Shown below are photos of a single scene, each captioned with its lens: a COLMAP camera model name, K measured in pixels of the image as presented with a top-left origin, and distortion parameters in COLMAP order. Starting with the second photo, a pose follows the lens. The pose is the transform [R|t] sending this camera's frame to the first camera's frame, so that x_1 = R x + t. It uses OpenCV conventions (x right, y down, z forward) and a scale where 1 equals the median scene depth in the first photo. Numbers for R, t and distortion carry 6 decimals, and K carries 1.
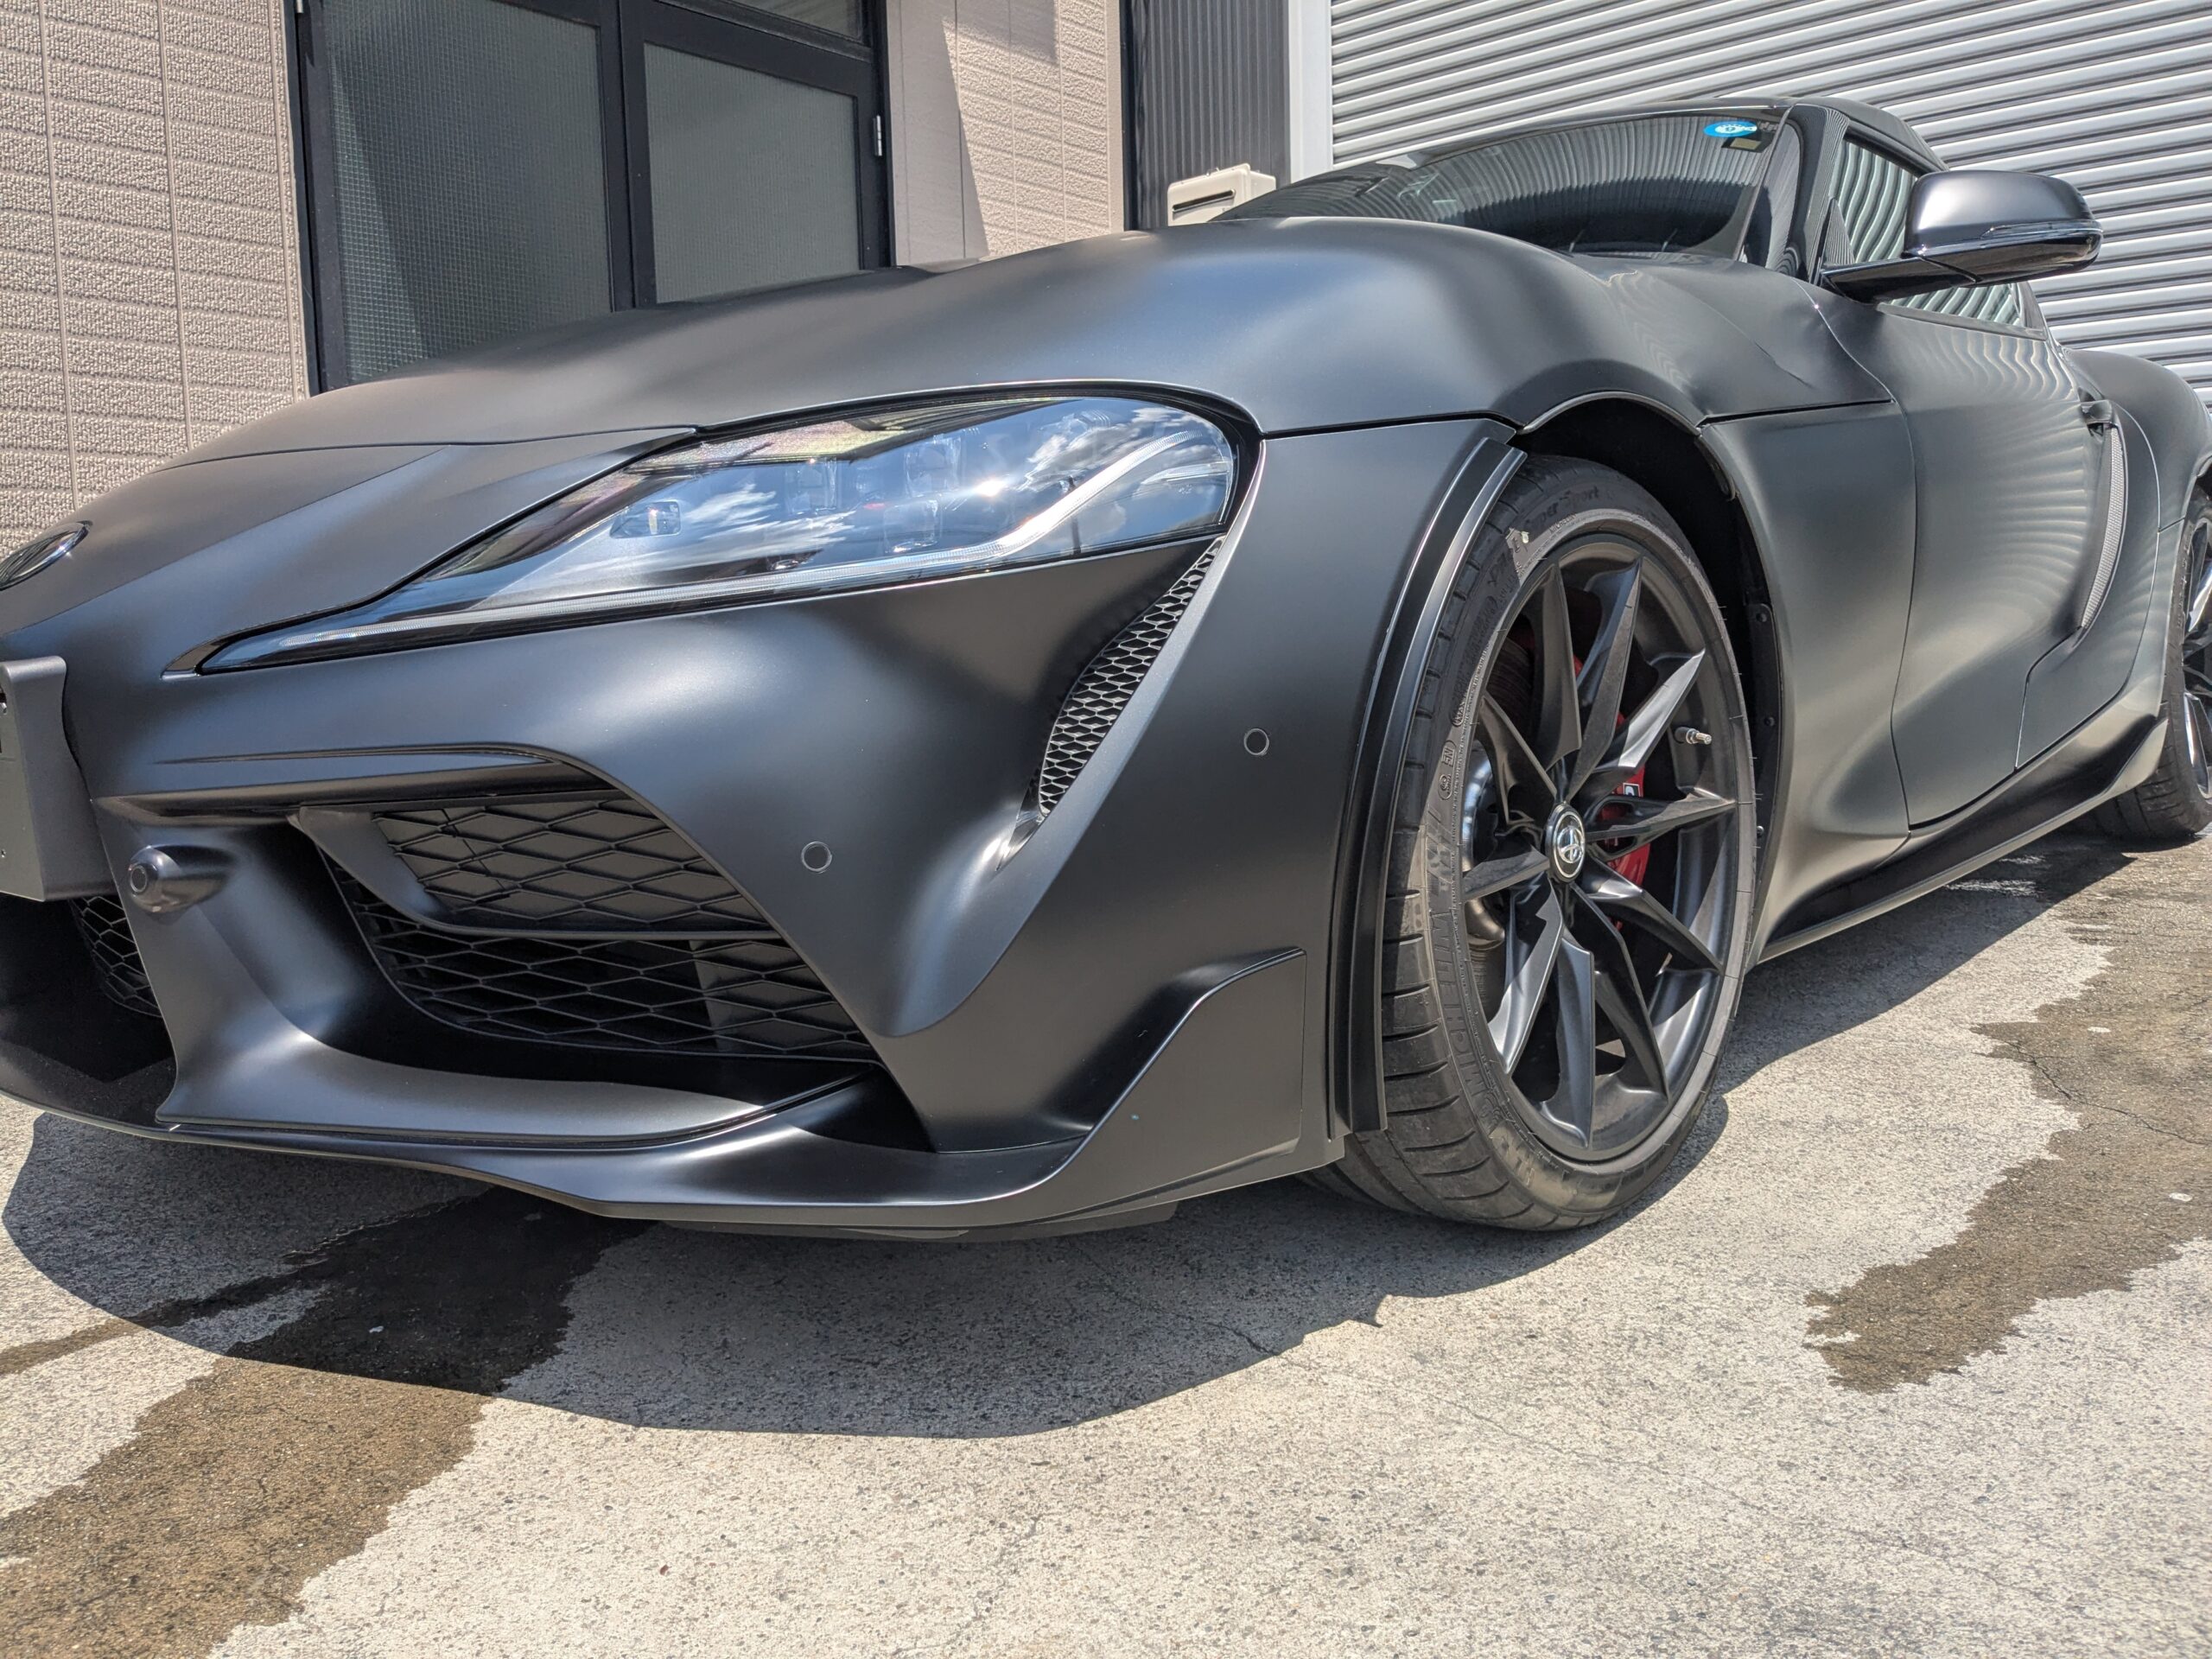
lens RADIAL K [[1745.4, 0, 1106.0], [0, 1745.4, 829.5], [0, 0, 1]] dist [0.000742, -0.010944]
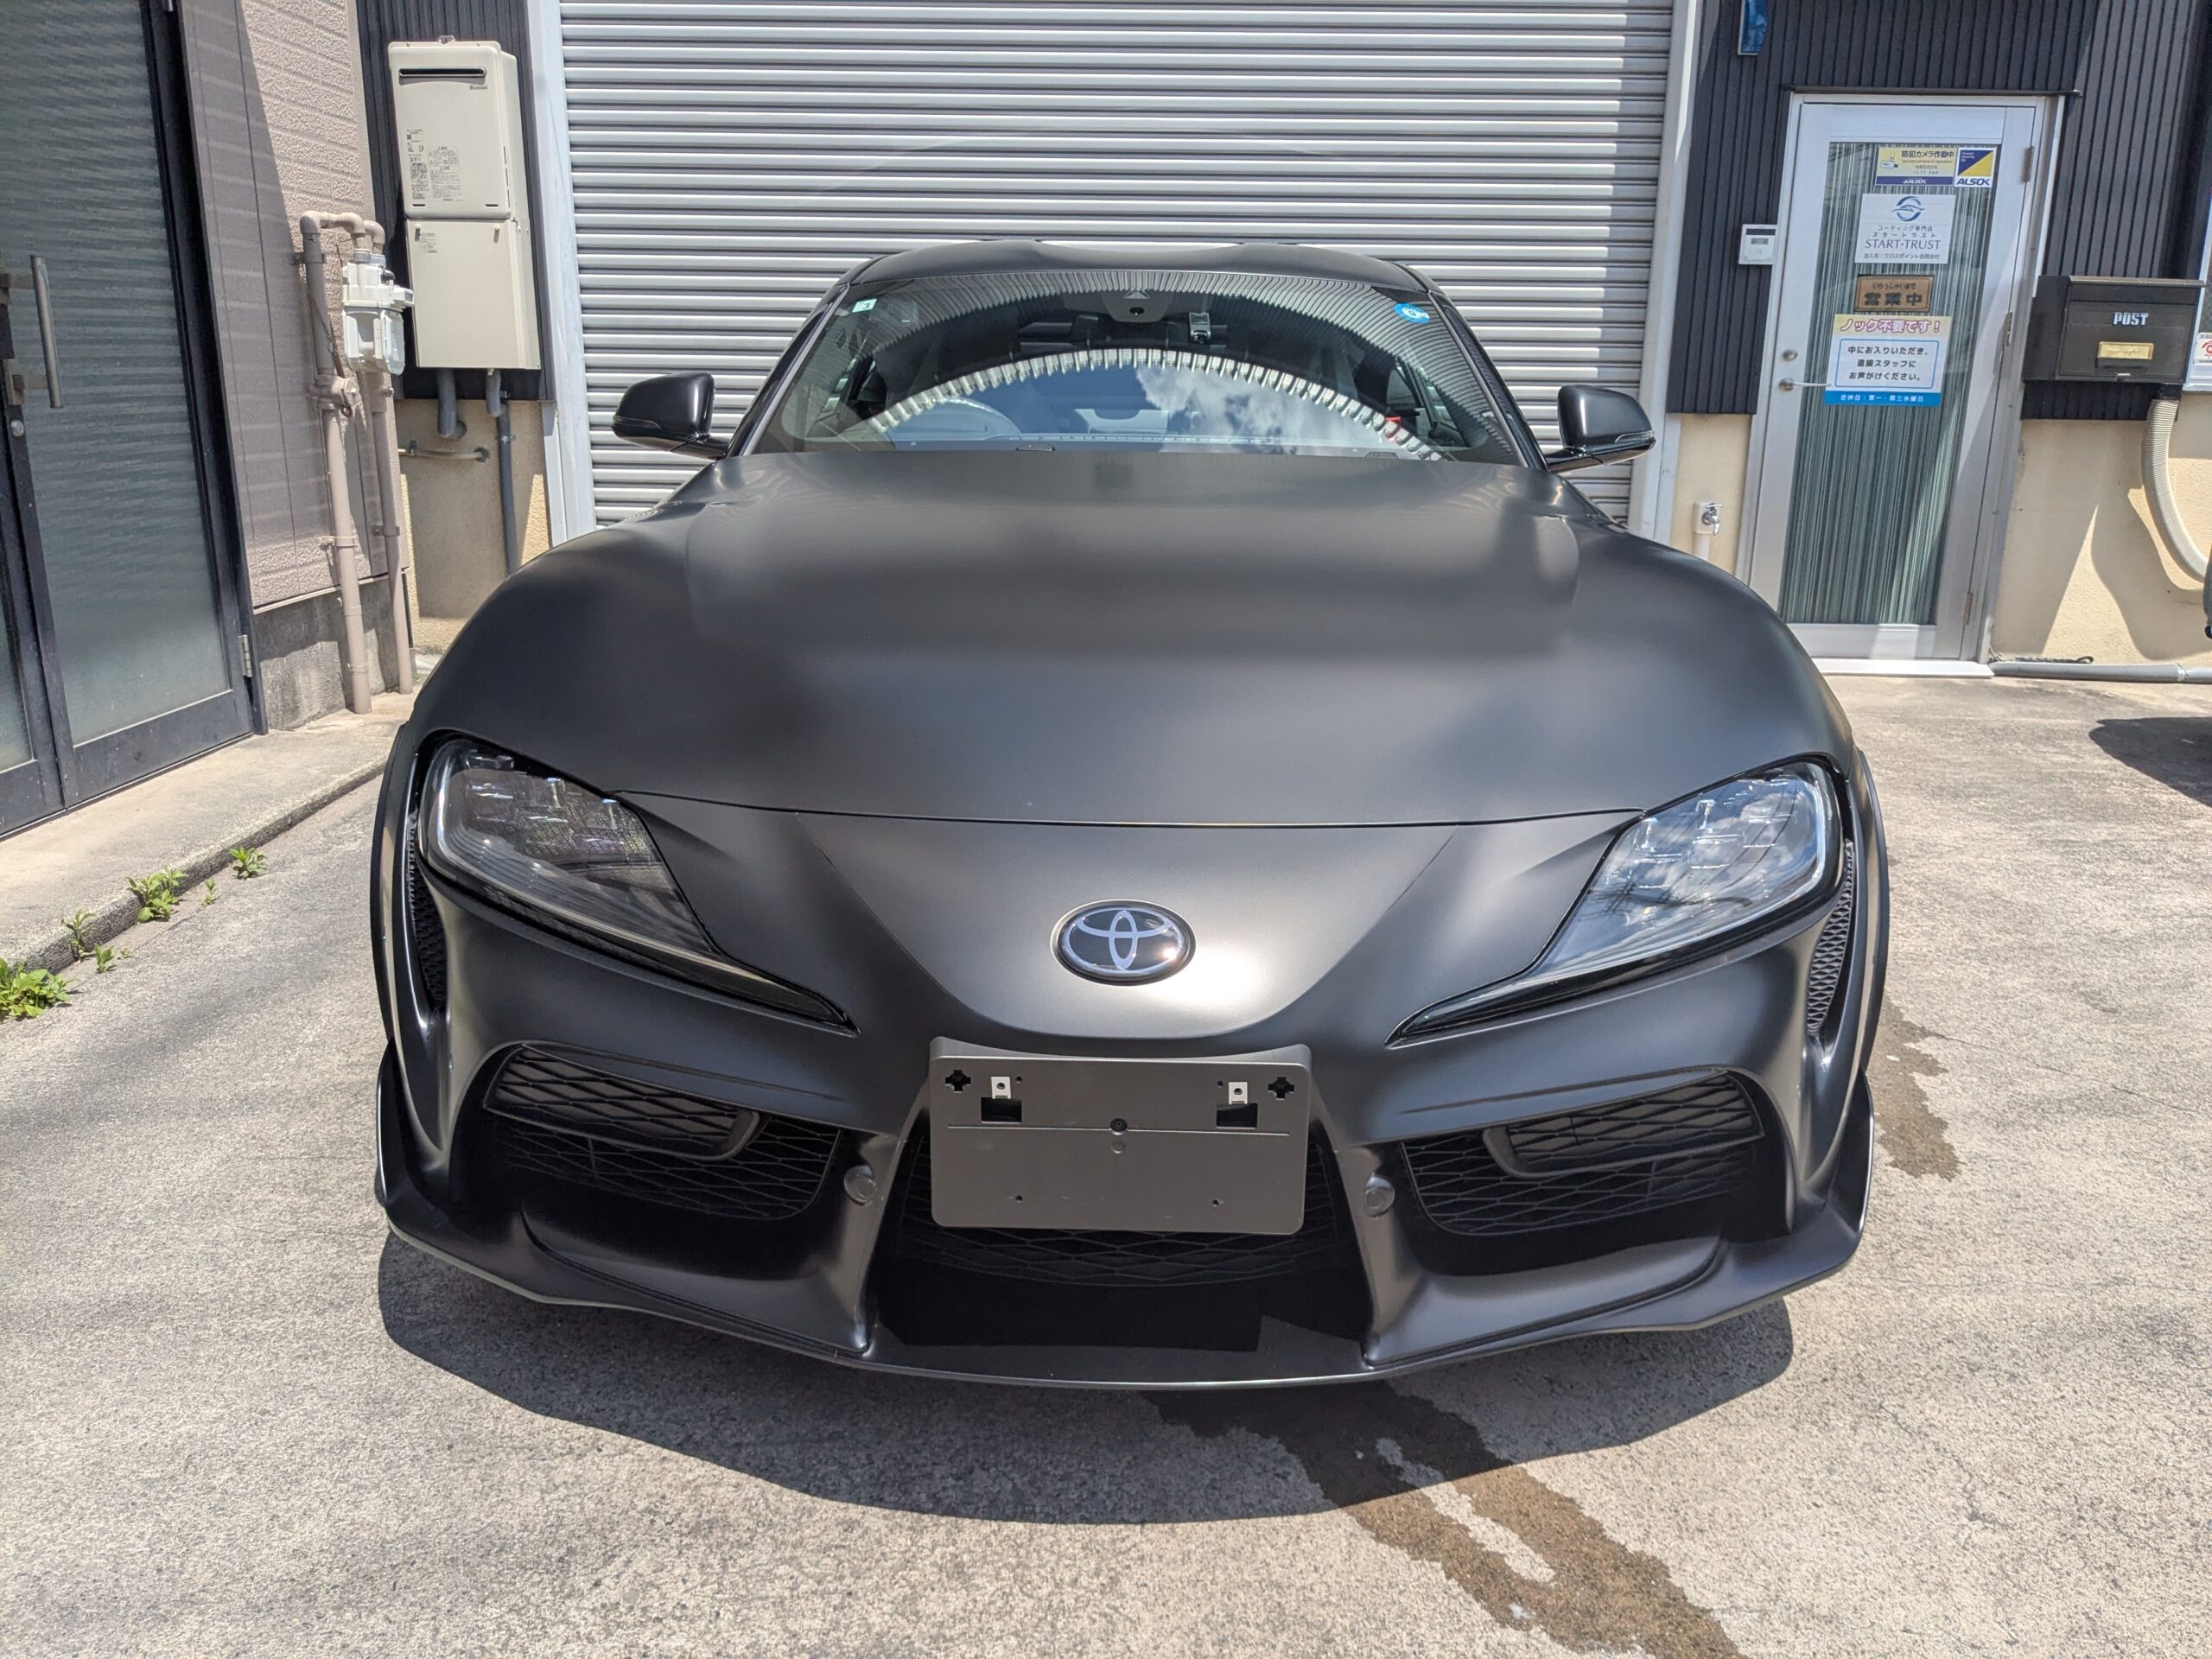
lens RADIAL K [[1709.2, 0, 1106.0], [0, 1709.2, 829.5], [0, 0, 1]] dist [0.040161, -0.071683]
pose [[0.758667, -0.134455, 0.637453, -1.163197], [0.036481, 0.985704, 0.164491, -0.364026], [-0.650456, -0.101539, 0.752726, 0.139039]]
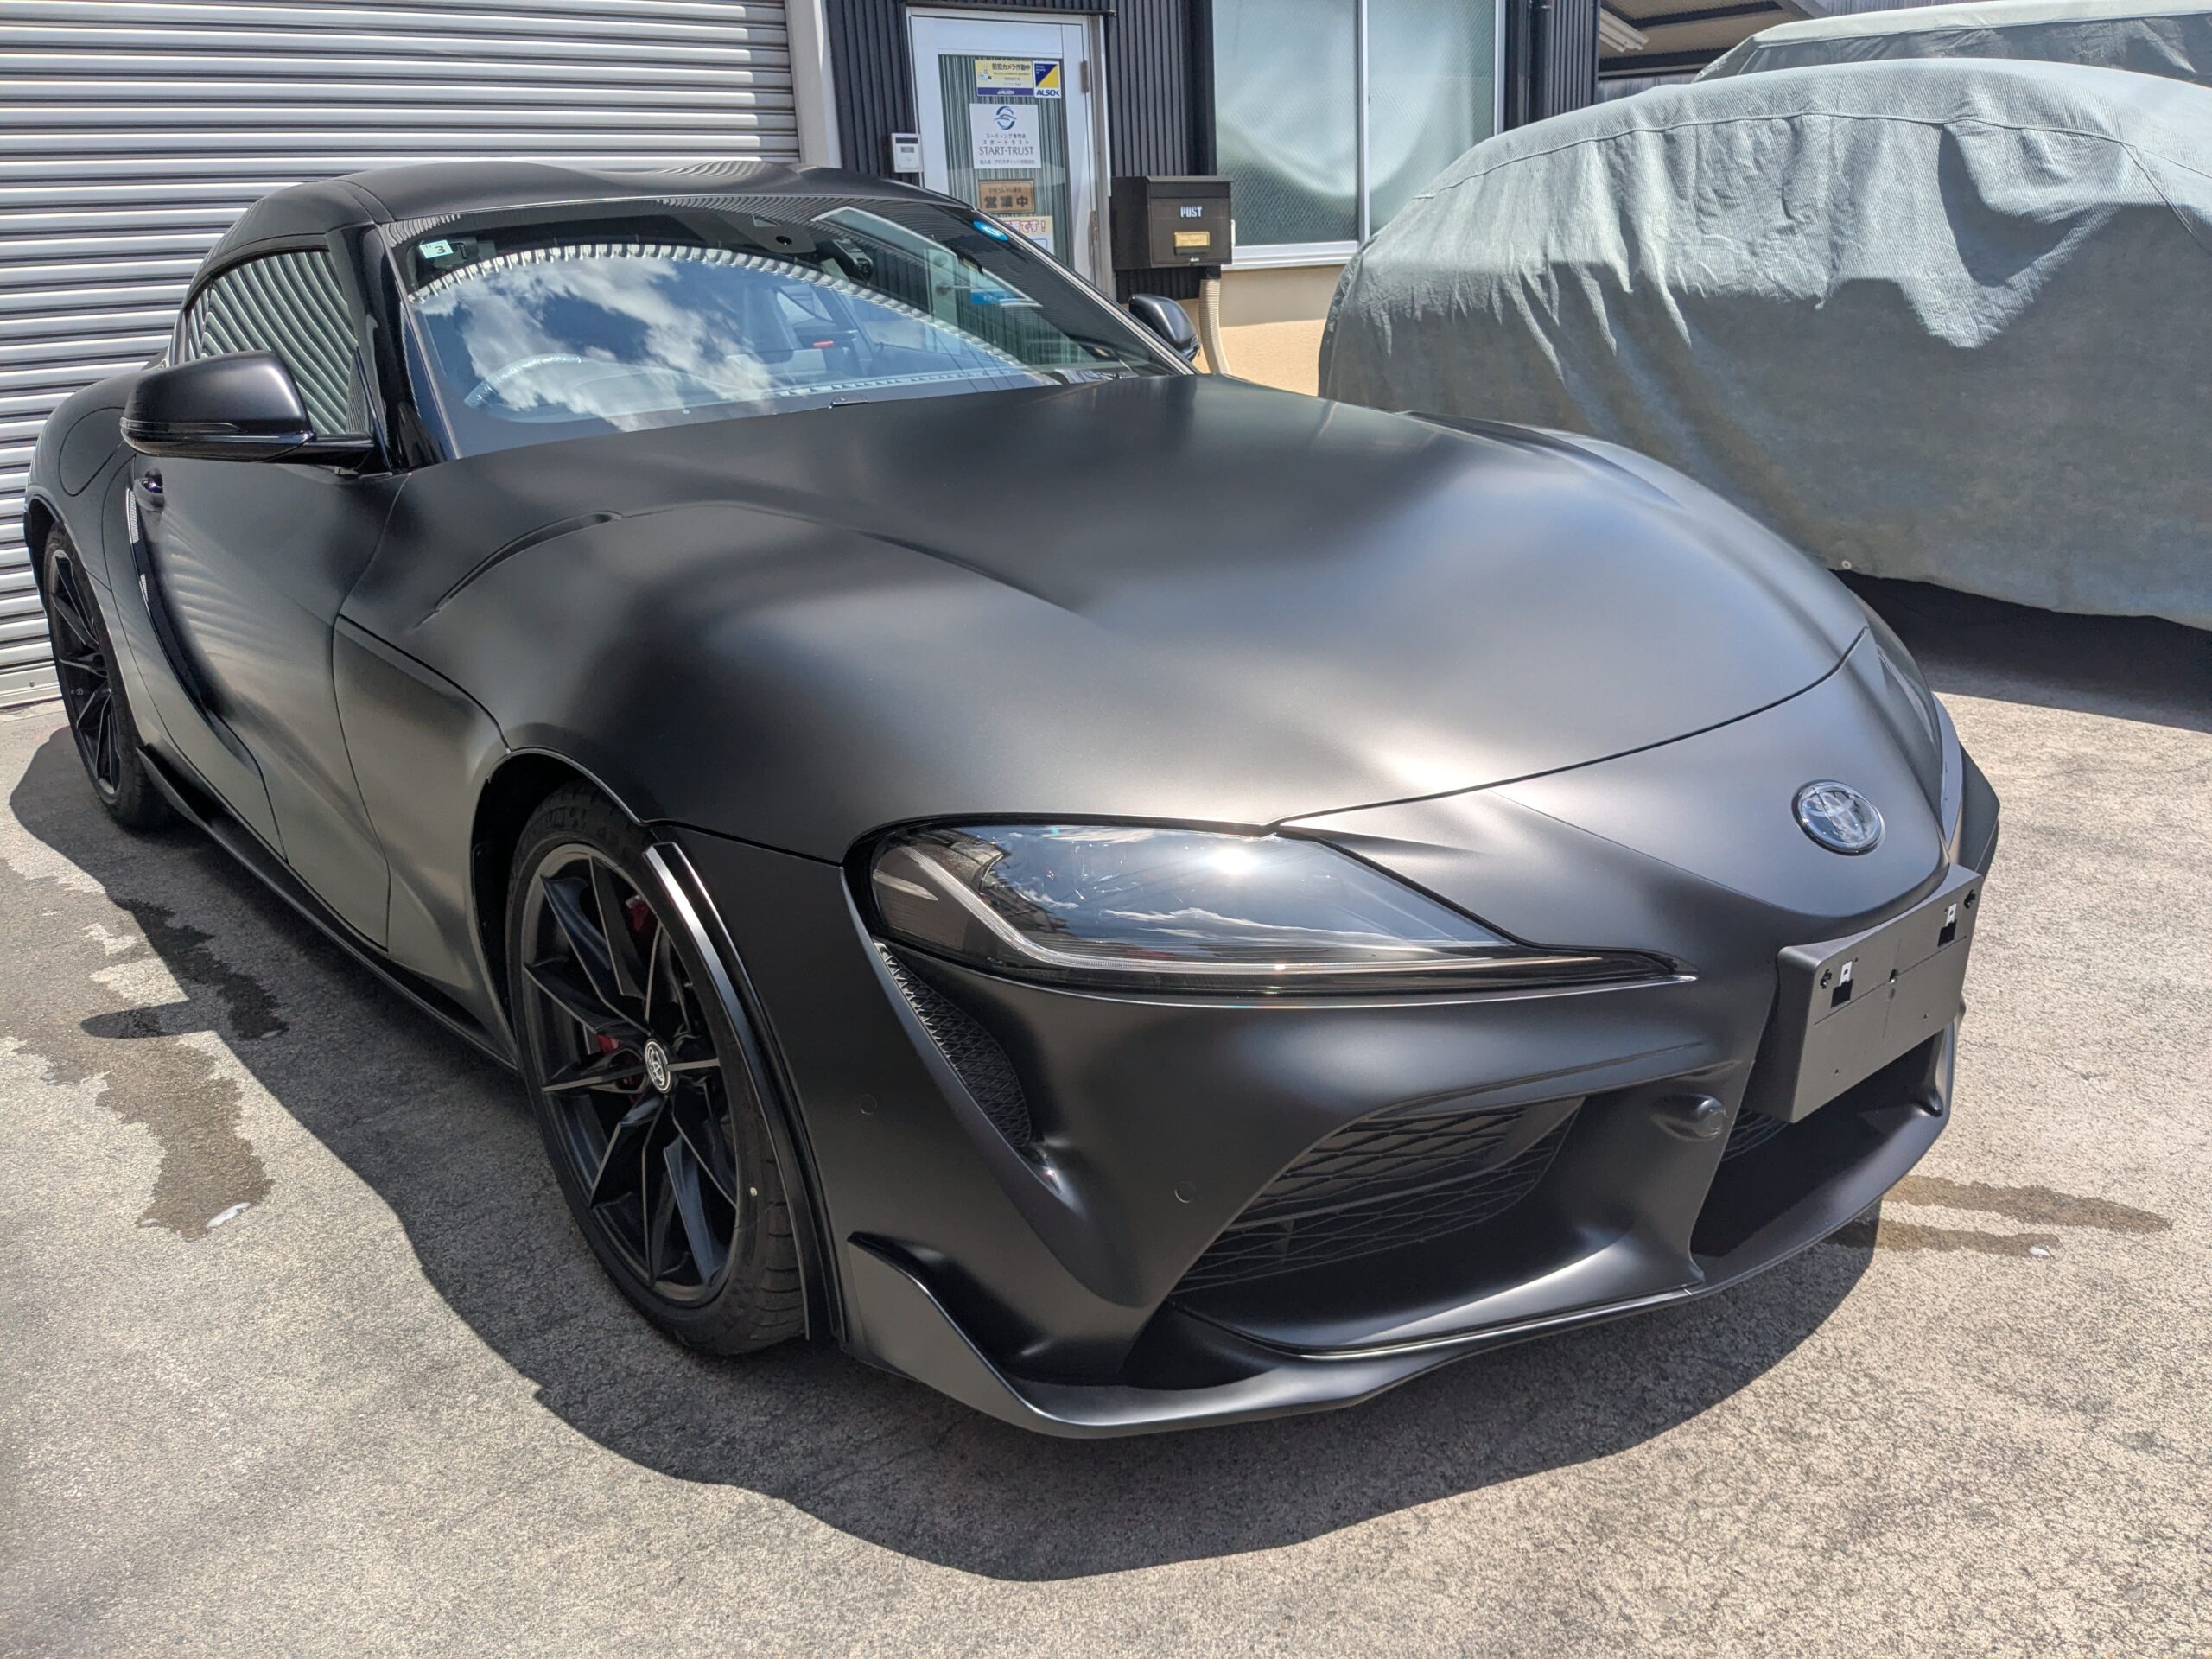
lens RADIAL K [[1745.4, 0, 1106.0], [0, 1745.4, 829.5], [0, 0, 1]] dist [0.000742, -0.010944]
pose [[0.139299, -0.291584, 0.946348, -1.639005], [0.145965, 0.951272, 0.271616, -0.494429], [-0.979434, 0.100298, 0.175072, 1.126877]]
